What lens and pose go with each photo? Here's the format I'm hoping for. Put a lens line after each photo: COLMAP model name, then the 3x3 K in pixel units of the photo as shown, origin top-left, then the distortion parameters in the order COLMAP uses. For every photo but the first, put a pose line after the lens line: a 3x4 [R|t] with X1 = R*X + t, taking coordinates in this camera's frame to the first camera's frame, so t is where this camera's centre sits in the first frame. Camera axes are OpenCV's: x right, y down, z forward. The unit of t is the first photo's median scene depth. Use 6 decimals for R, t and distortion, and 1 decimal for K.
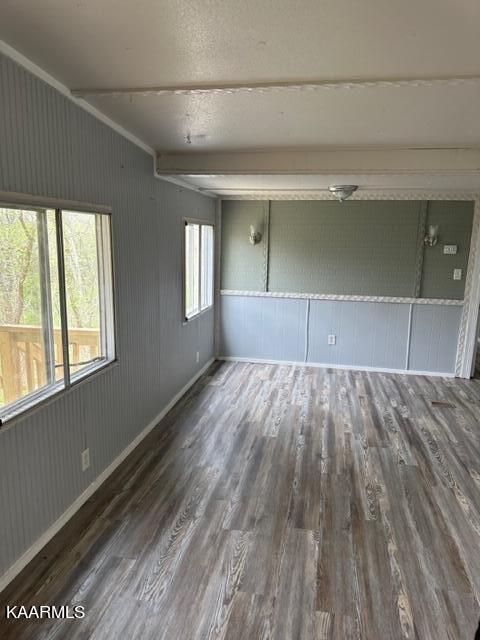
lens RADIAL K [[452.2, 0, 223.8], [0, 452.2, 318.4], [0, 0, 1]] dist [0.062060, -0.078455]
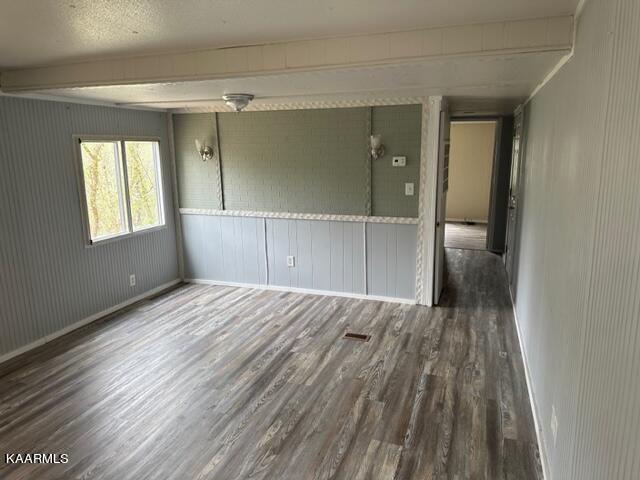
lens RADIAL K [[452.2, 0, 320.0], [0, 452.2, 238.7], [0, 0, 1]] dist [0.062060, -0.078455]
pose [[0.990912, -0.003789, -0.134458, 0.452455], [0.006489, 0.999786, 0.019651, -0.017996], [0.134355, -0.020345, 0.990724, 0.100485]]
